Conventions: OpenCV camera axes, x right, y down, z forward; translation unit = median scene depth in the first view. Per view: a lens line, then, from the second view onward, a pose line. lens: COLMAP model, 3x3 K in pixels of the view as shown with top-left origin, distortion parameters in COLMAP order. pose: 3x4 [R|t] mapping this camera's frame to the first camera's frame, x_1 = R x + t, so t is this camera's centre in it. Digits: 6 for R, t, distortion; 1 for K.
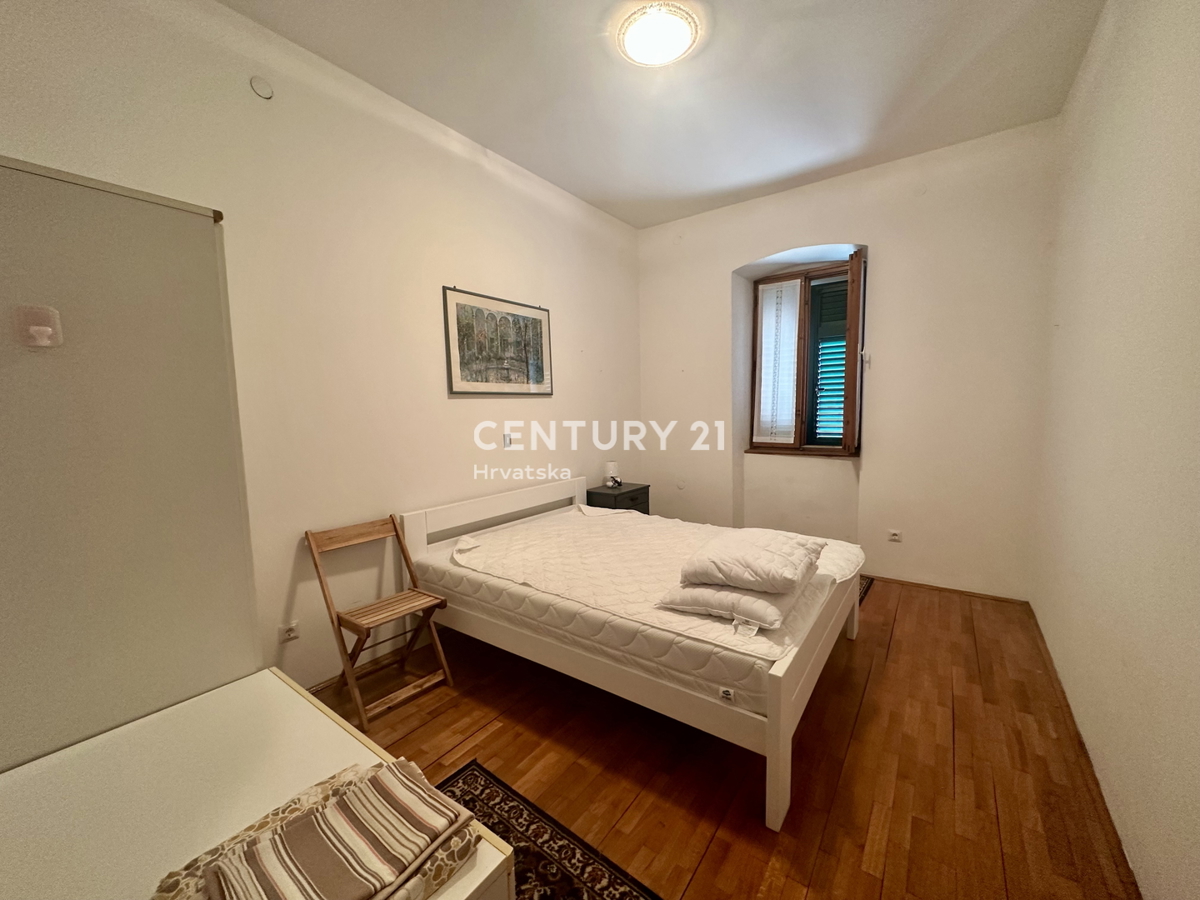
lens RADIAL K [[479.5, 0, 601.1], [0, 479.5, 454.7], [0, 0, 1]] dist [-0.001071, -0.000581]
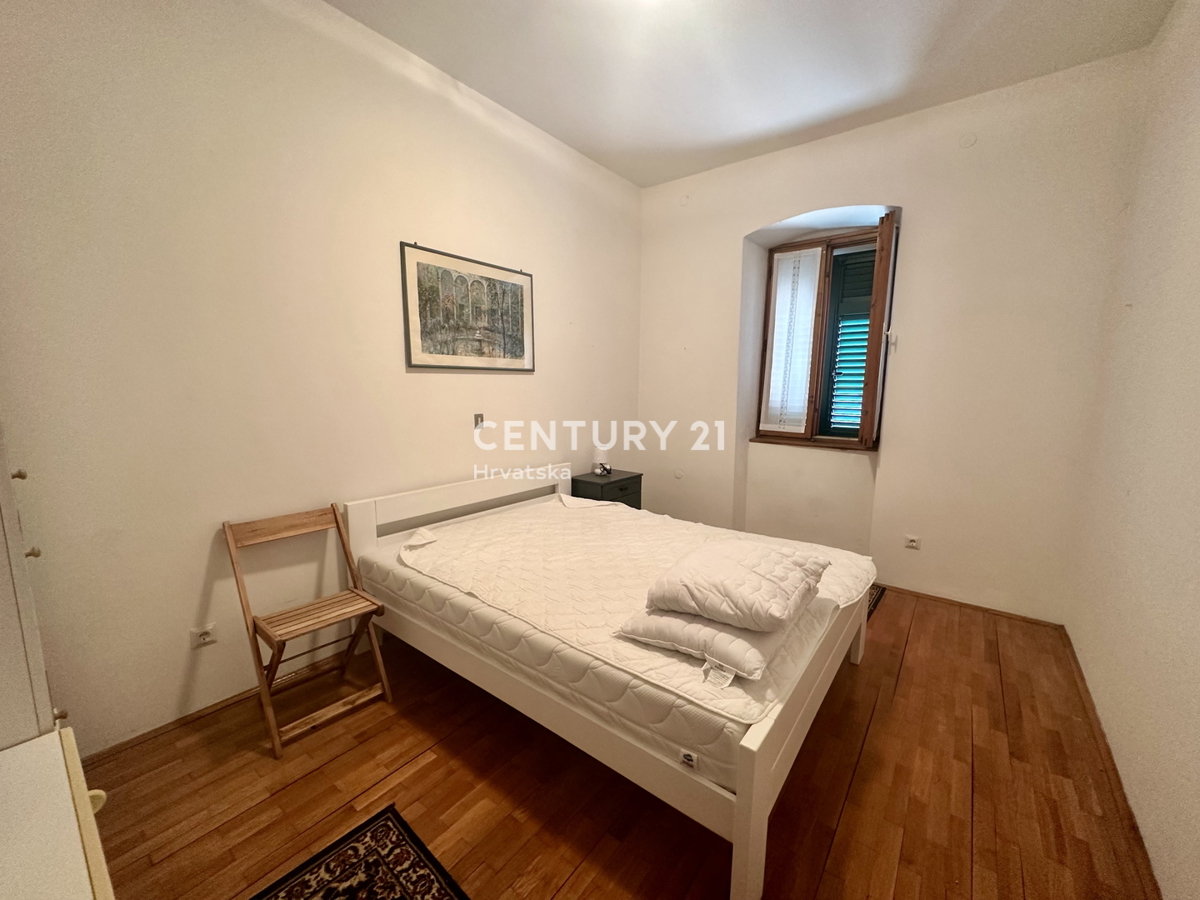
lens RADIAL K [[479.5, 0, 601.1], [0, 479.5, 454.7], [0, 0, 1]] dist [-0.001071, -0.000581]
pose [[0.999016, 0.033802, -0.028721, 0.083533], [-0.032398, 0.998320, 0.048039, -0.024922], [0.030296, -0.047061, 0.998432, 0.153794]]
